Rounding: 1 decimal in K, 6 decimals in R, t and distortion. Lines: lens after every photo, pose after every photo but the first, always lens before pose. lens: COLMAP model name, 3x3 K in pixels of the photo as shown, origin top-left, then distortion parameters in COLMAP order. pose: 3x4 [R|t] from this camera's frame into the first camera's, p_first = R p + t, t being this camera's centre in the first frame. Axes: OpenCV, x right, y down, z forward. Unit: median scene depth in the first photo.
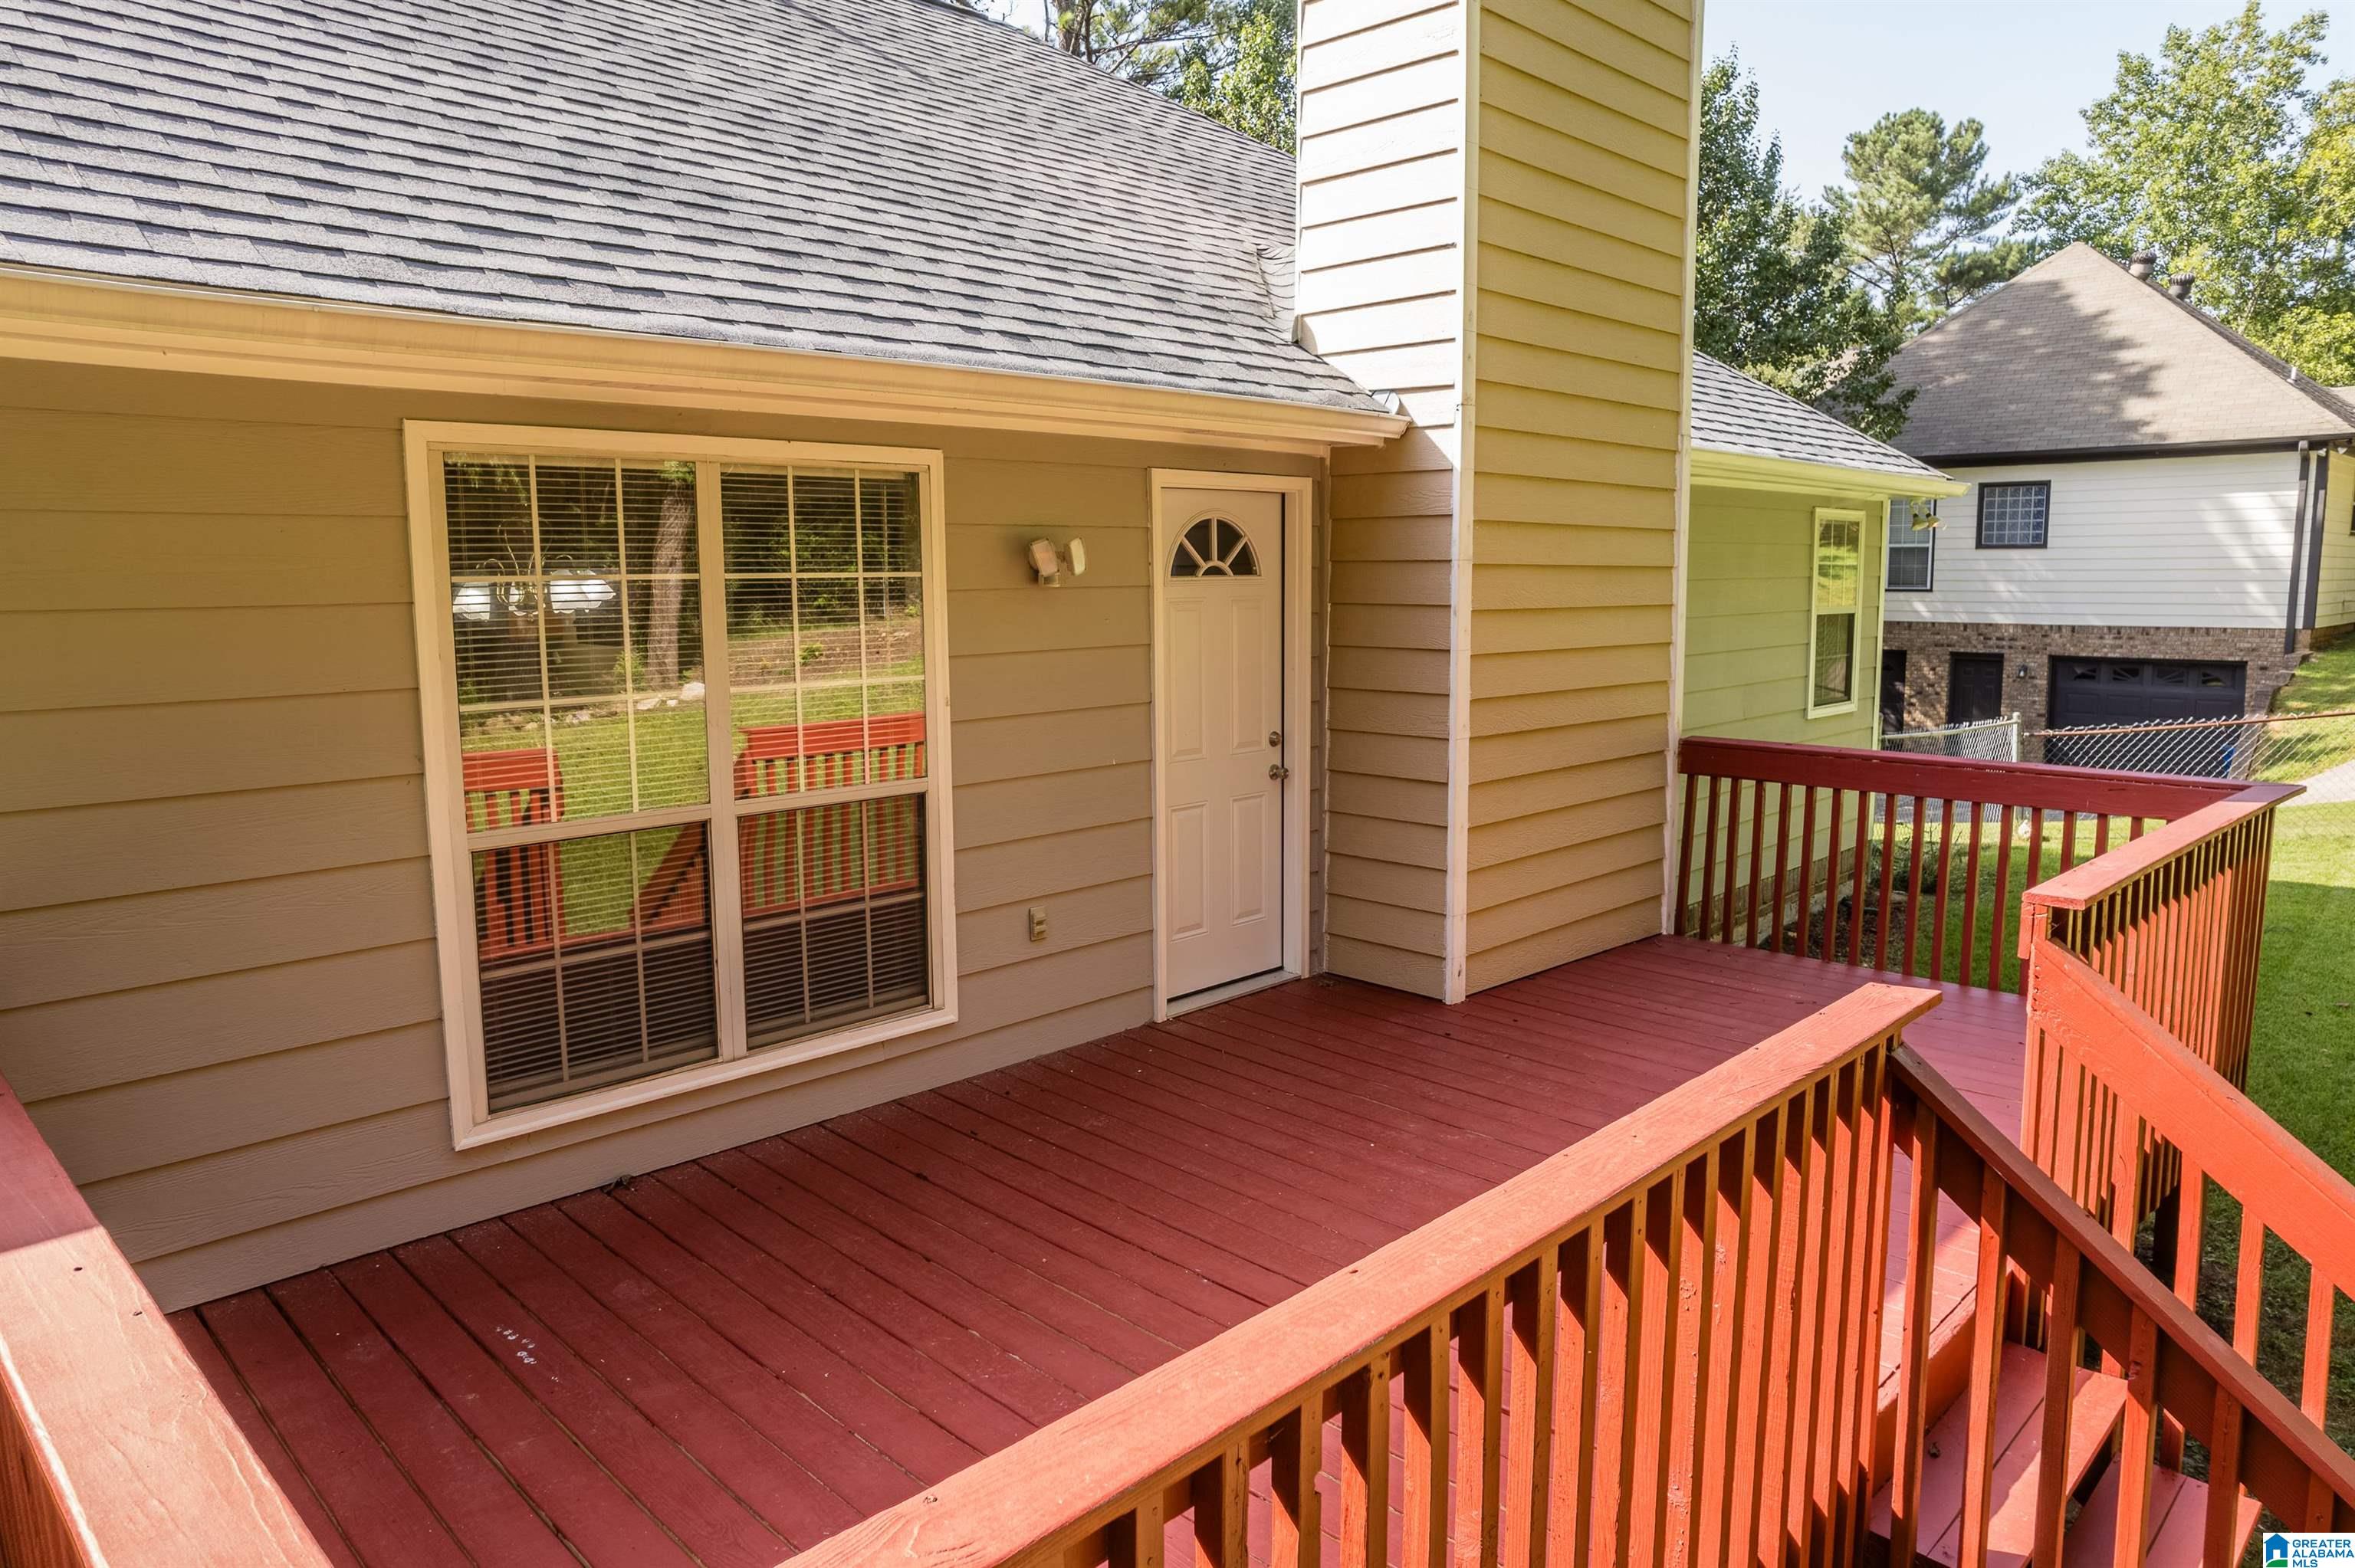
lens RADIAL K [[1502.4, 0, 1162.9], [0, 1502.4, 774.4], [0, 0, 1]] dist [-0.038687, 0.020759]
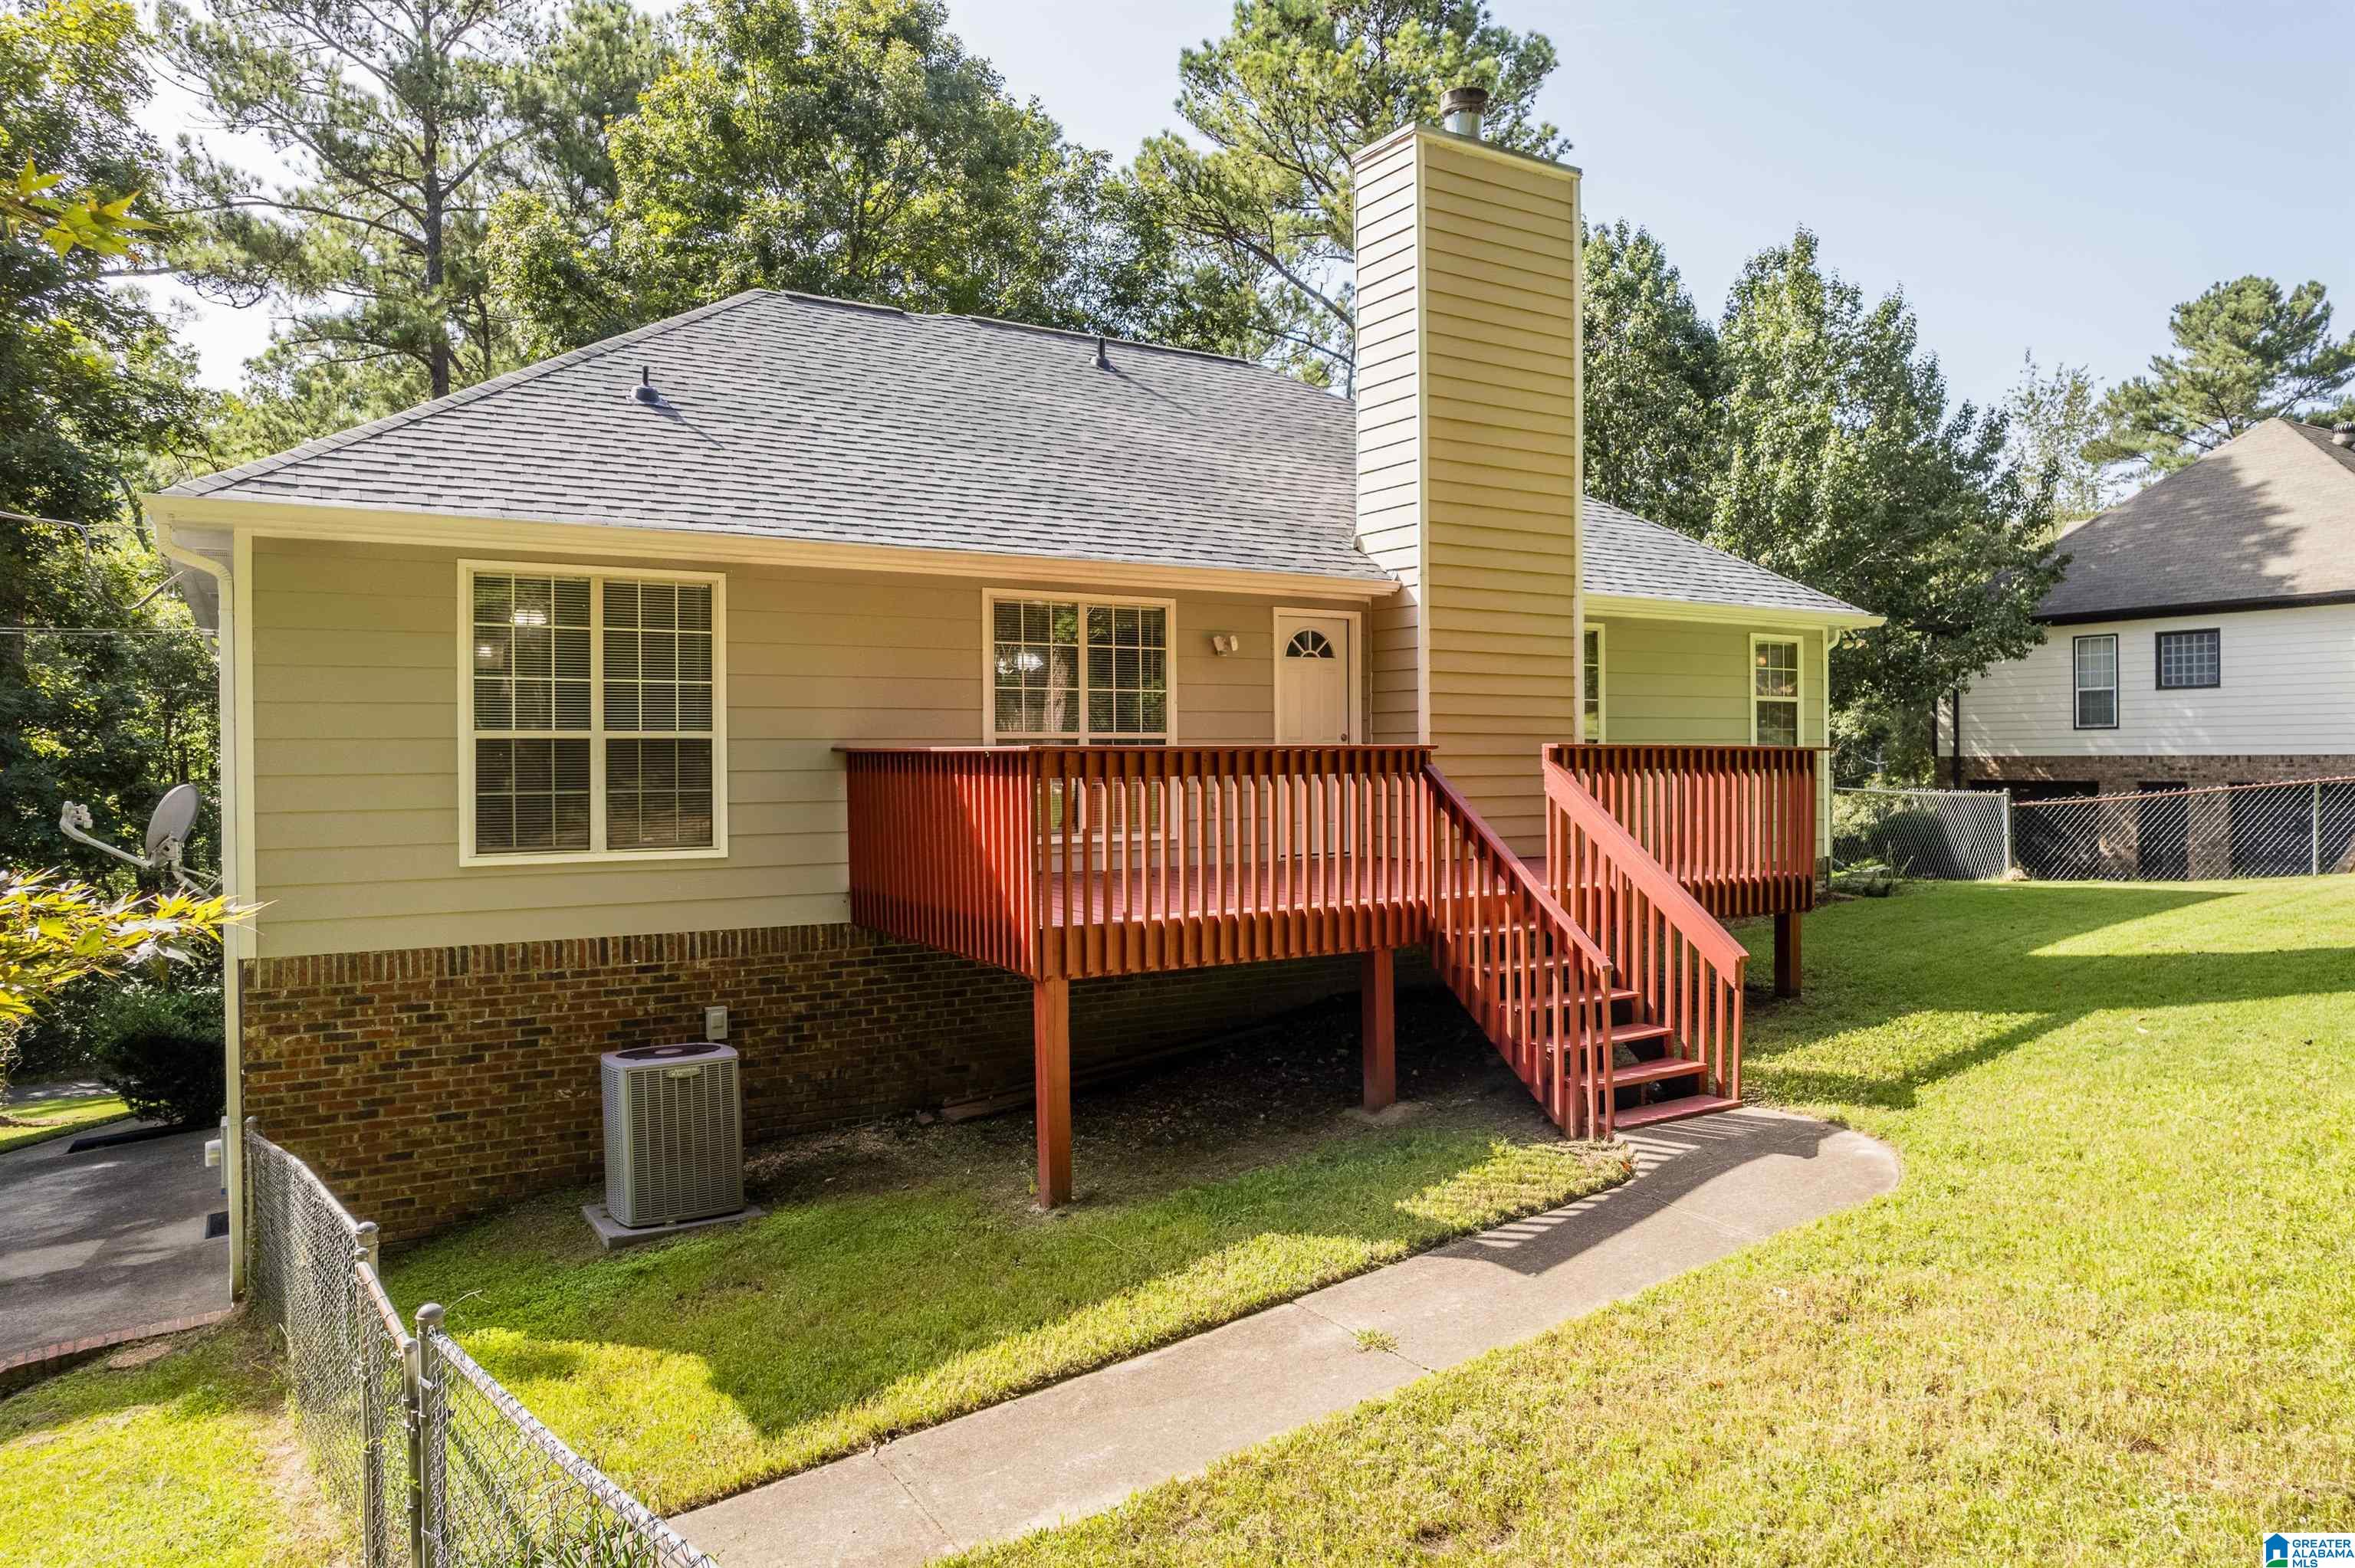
lens RADIAL K [[1502.4, 0, 1182.2], [0, 1502.4, 759.6], [0, 0, 1]] dist [-0.038687, 0.020759]
pose [[0.975220, 0.004451, -0.221194, 0.249366], [-0.032370, 0.991909, -0.122755, 0.210834], [0.218858, 0.126873, 0.967473, -0.816791]]
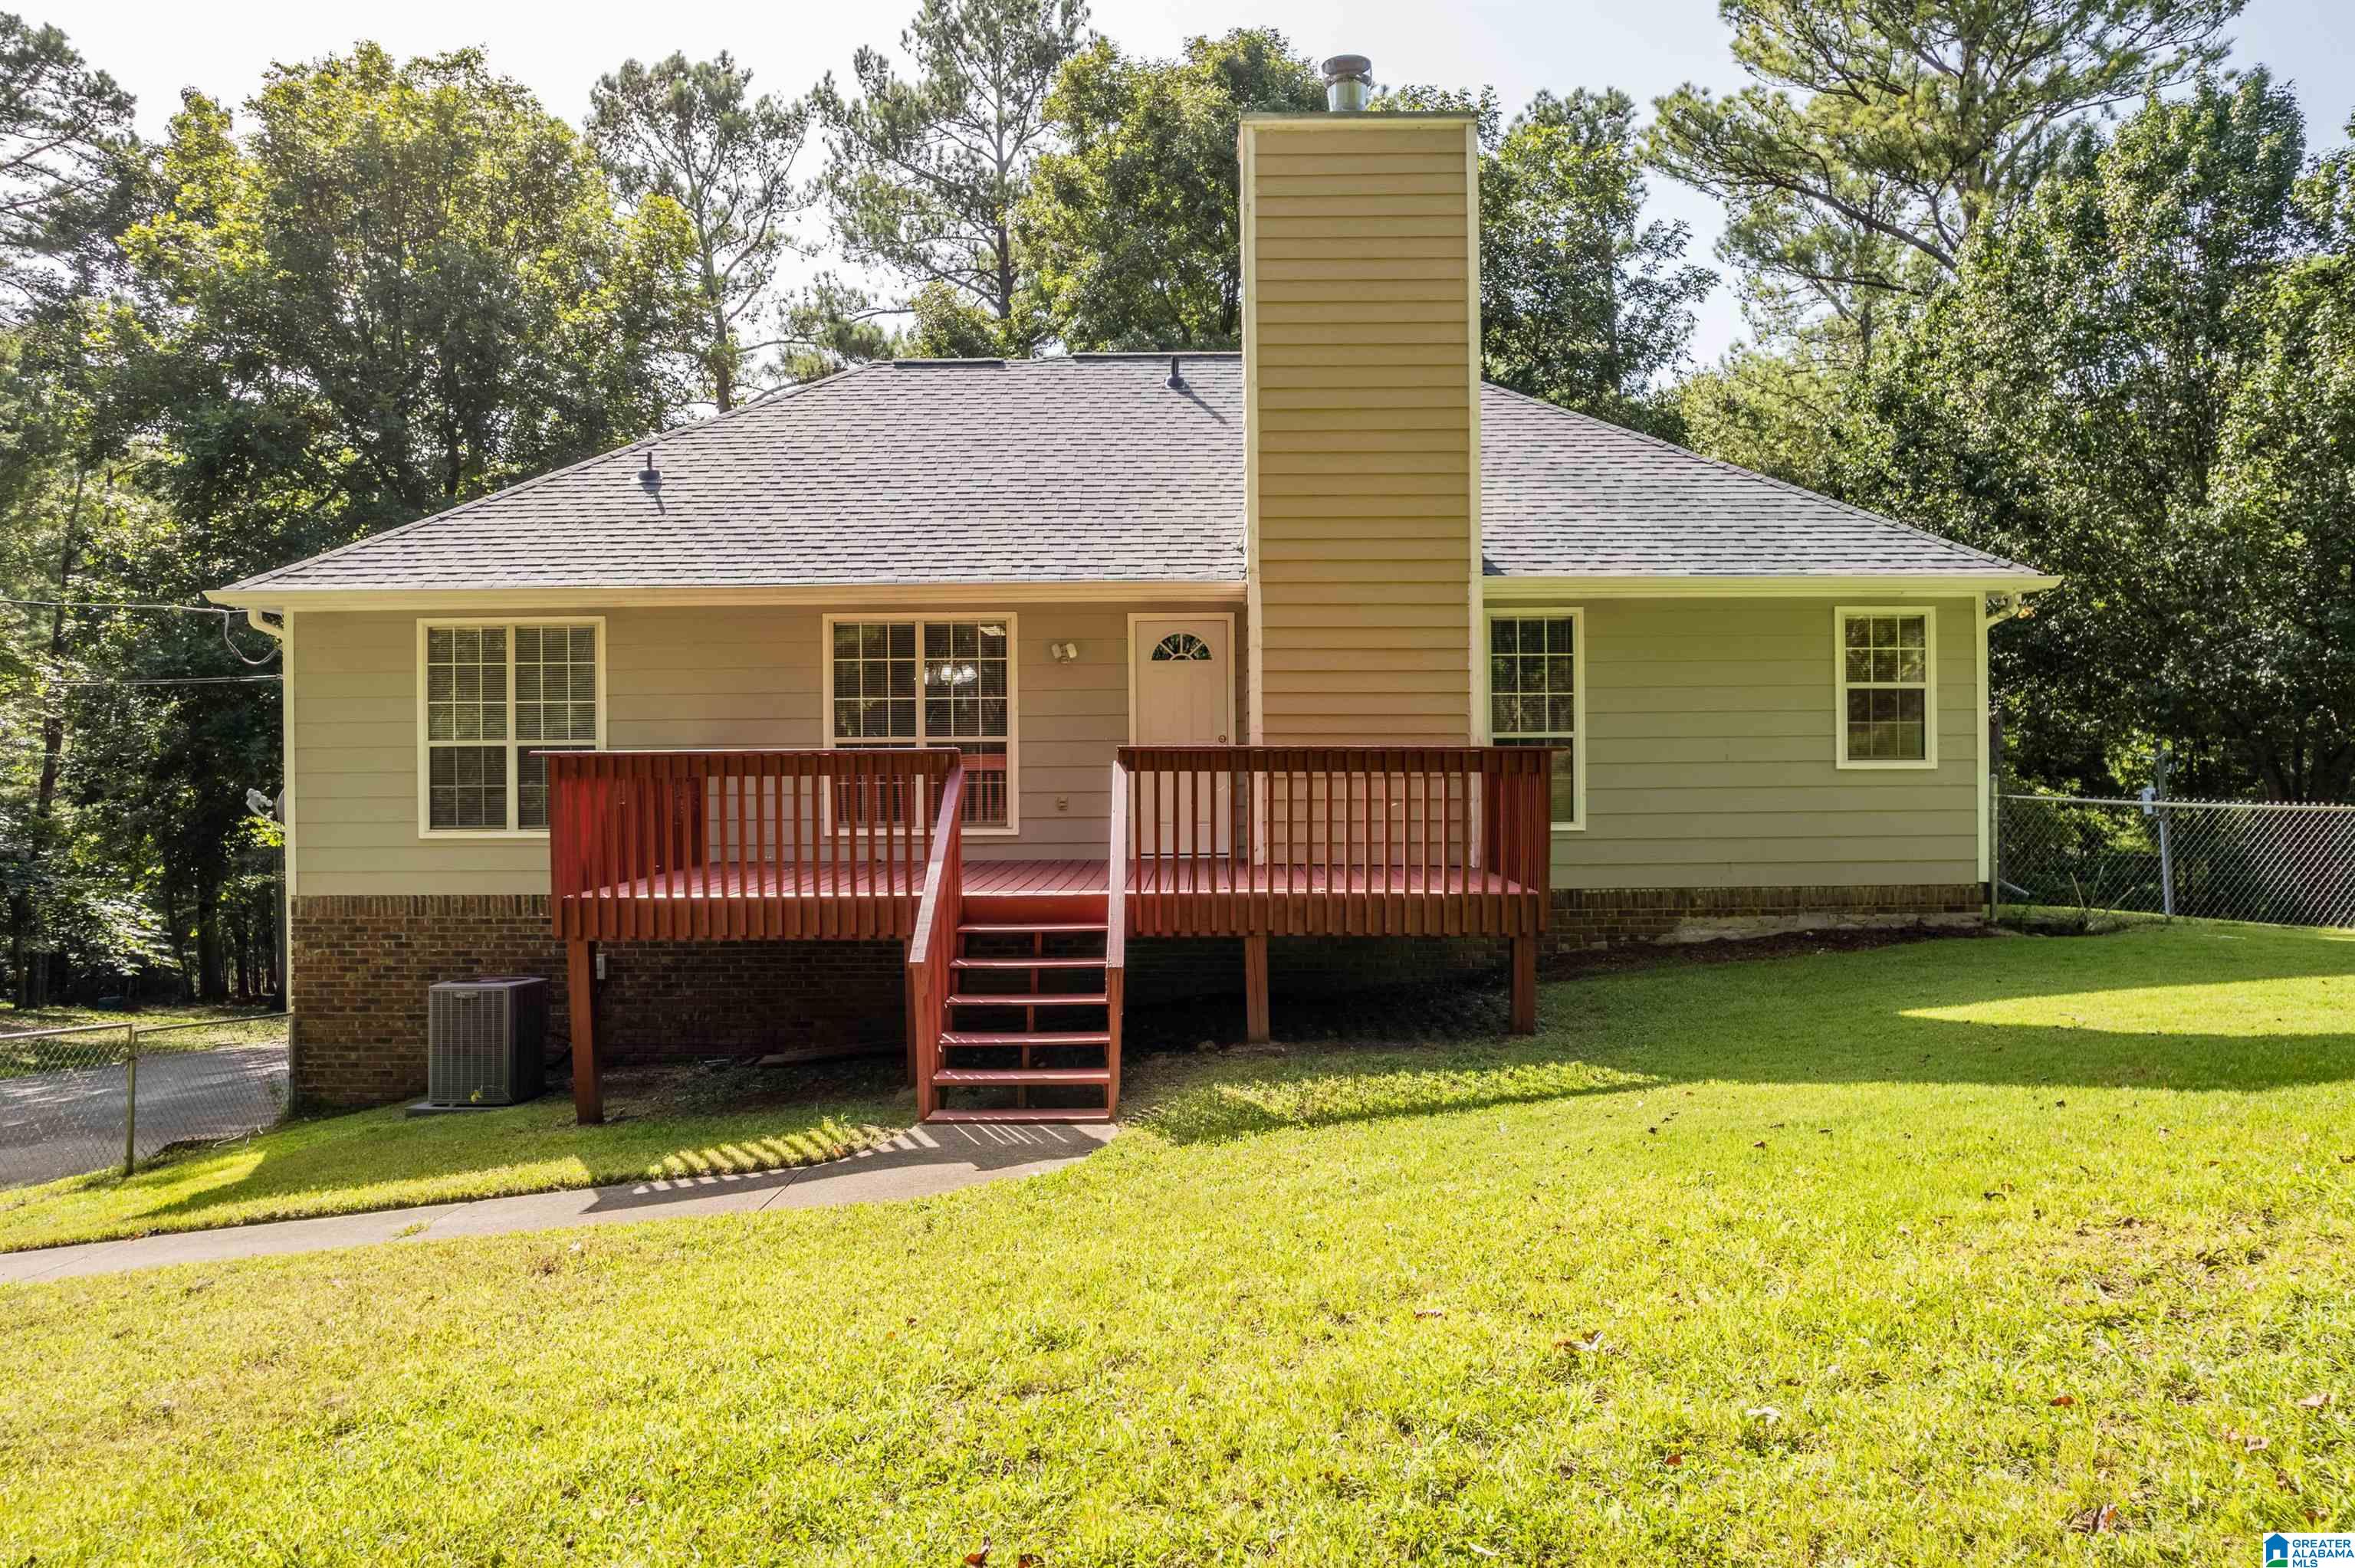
lens RADIAL K [[1502.4, 0, 1176.8], [0, 1502.4, 780.6], [0, 0, 1]] dist [-0.038687, 0.020759]
pose [[0.724276, 0.013299, -0.689382, 1.160925], [-0.088535, 0.993331, -0.073854, 0.153135], [0.683803, 0.114525, 0.720623, -0.417287]]
